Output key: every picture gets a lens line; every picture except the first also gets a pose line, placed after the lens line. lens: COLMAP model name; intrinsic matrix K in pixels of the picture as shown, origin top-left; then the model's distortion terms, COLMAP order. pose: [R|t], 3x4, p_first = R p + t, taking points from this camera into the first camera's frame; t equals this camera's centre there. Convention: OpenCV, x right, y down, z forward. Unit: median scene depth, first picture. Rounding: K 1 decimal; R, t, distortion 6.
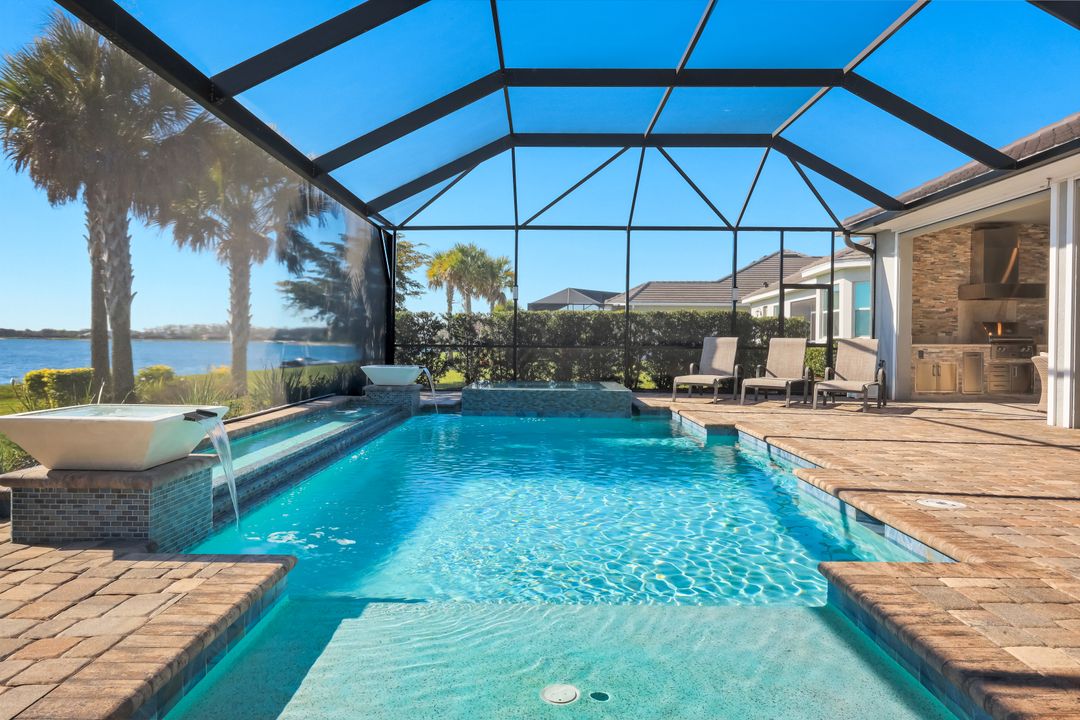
lens RADIAL K [[736.7, 0, 538.1], [0, 736.7, 350.8], [0, 0, 1]] dist [0.002480, 0.003344]
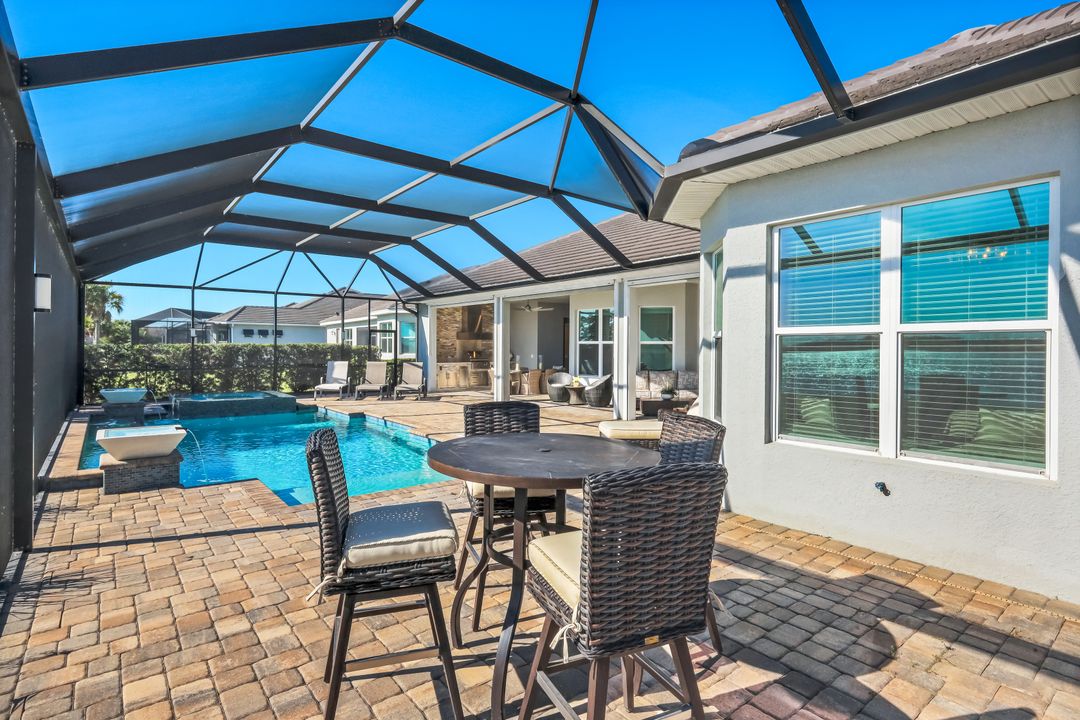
lens RADIAL K [[538.8, 0, 537.0], [0, 538.8, 354.4], [0, 0, 1]] dist [-0.001653, -0.000283]
pose [[0.776397, -0.011806, 0.630134, -0.185248], [0.007656, 0.999927, 0.009301, -0.042788], [-0.630198, -0.002397, 0.776431, -0.275056]]
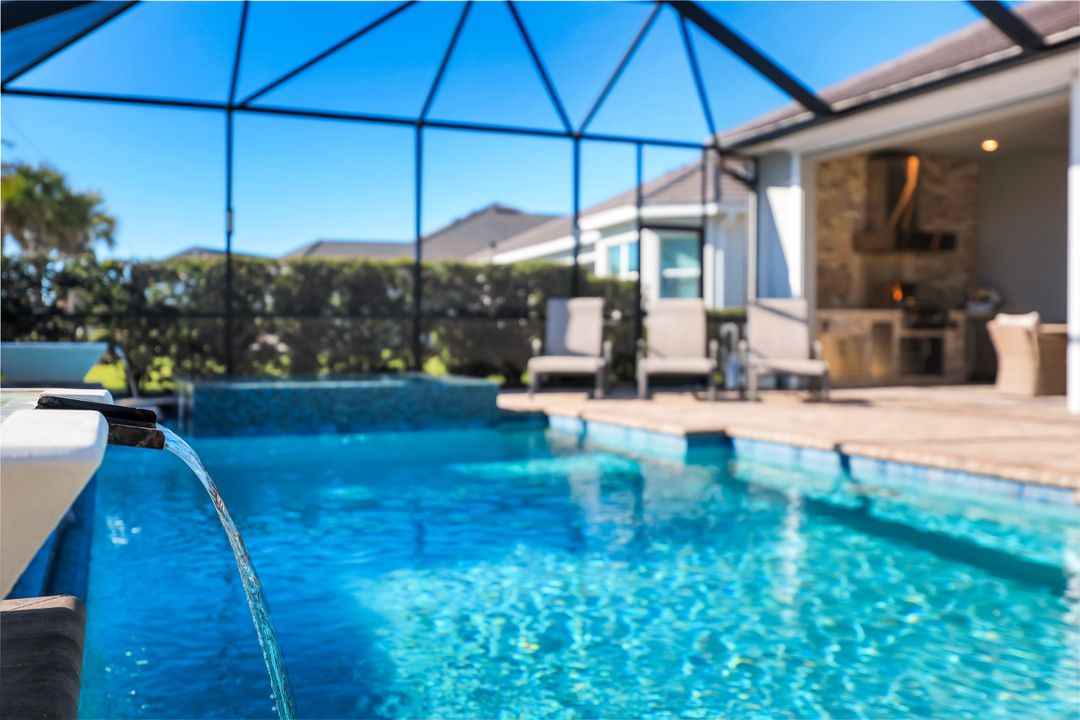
lens RADIAL K [[1017.9, 0, 540.6], [0, 1017.9, 343.5], [0, 0, 1]] dist [-0.000401, 0.006340]
pose [[0.918450, -0.010996, 0.395384, -0.130013], [0.011607, 0.999932, 0.000849, 0.018564], [-0.395366, 0.003809, 0.918516, 0.194926]]
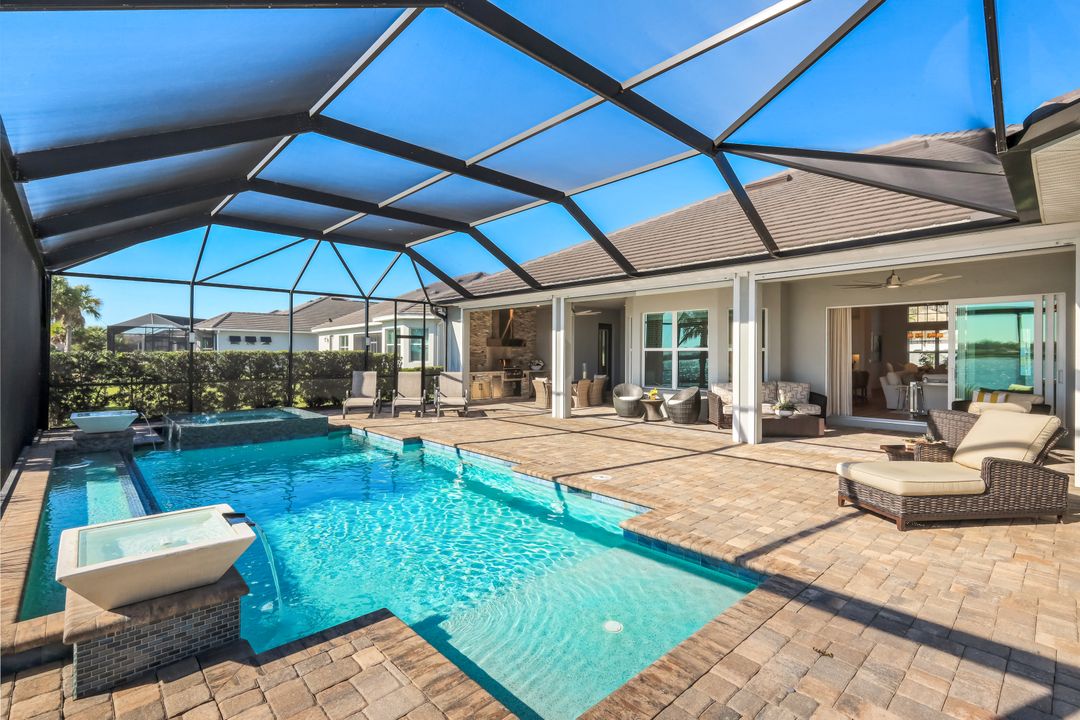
lens RADIAL K [[493.2, 0, 537.8], [0, 493.2, 353.6], [0, 0, 1]] dist [-0.001793, 0.000067]
pose [[0.726571, -0.003244, 0.687084, -0.184242], [0.008647, 0.999953, -0.004423, -0.047125], [-0.687037, 0.009155, 0.726565, 0.030142]]
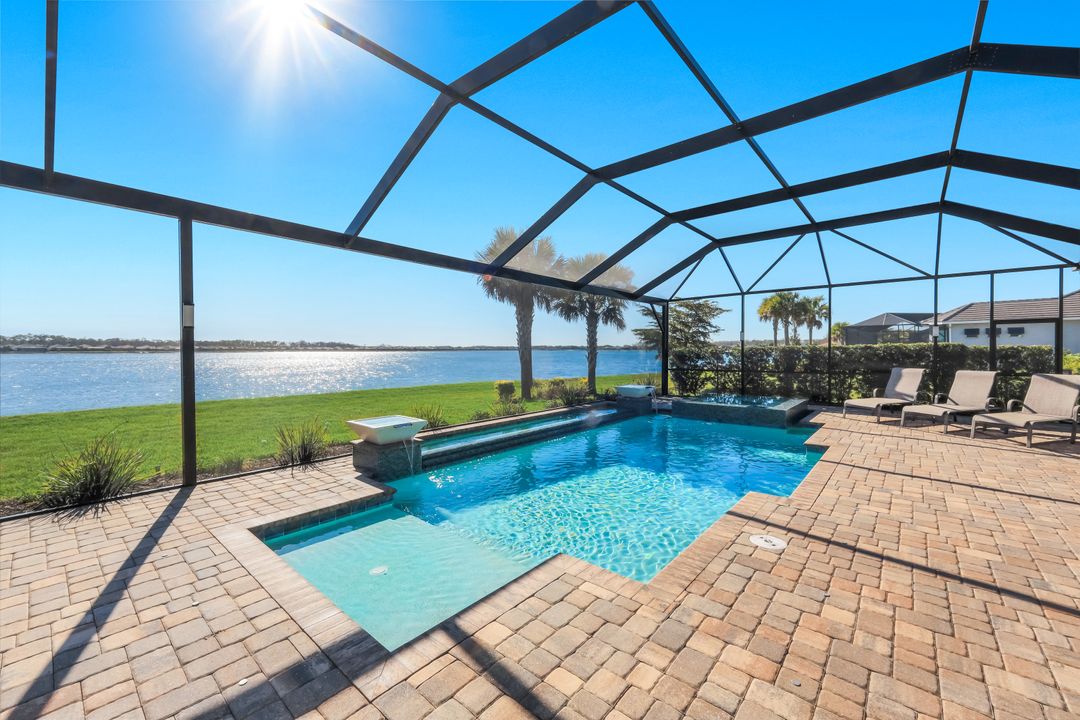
lens RADIAL K [[429.4, 0, 539.0], [0, 429.4, 352.9], [0, 0, 1]] dist [-0.003481, -0.000332]
pose [[0.762110, -0.010263, -0.647366, 0.240189], [0.006218, 0.999944, -0.008532, -0.041622], [0.647417, 0.002477, 0.762132, 0.047792]]
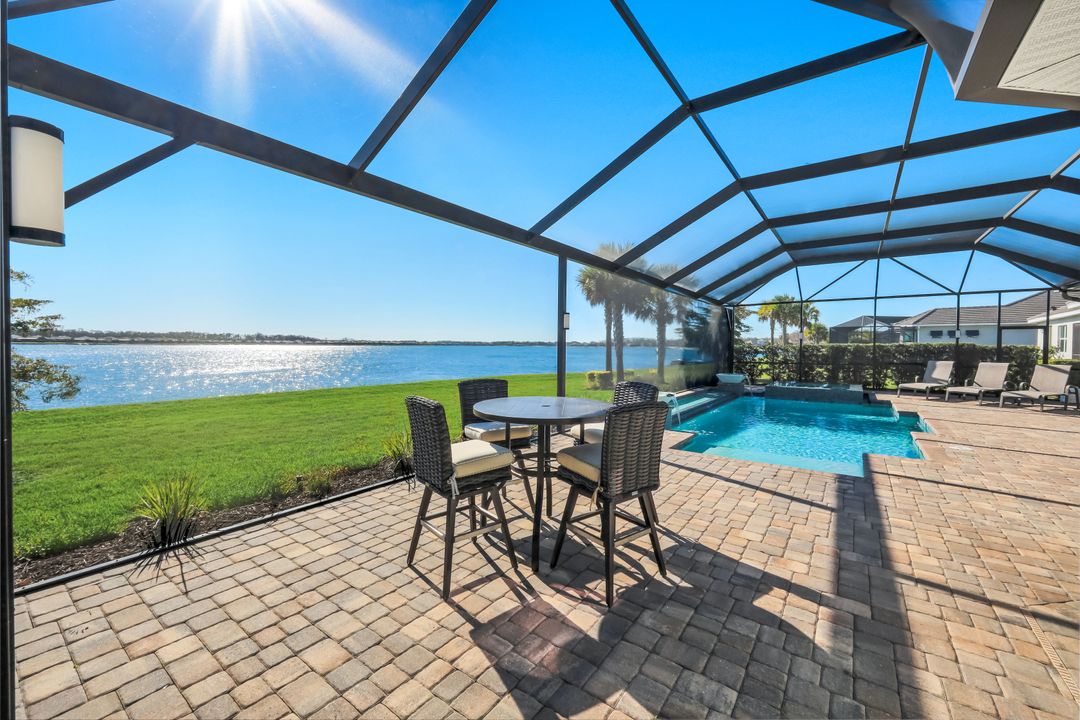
lens RADIAL K [[429.4, 0, 539.0], [0, 429.4, 352.9], [0, 0, 1]] dist [-0.003481, -0.000332]
pose [[0.808220, 0.002892, -0.588873, 0.081364], [-0.002325, 0.999996, 0.001720, -0.036317], [0.588876, -0.000021, 0.808224, -0.328008]]
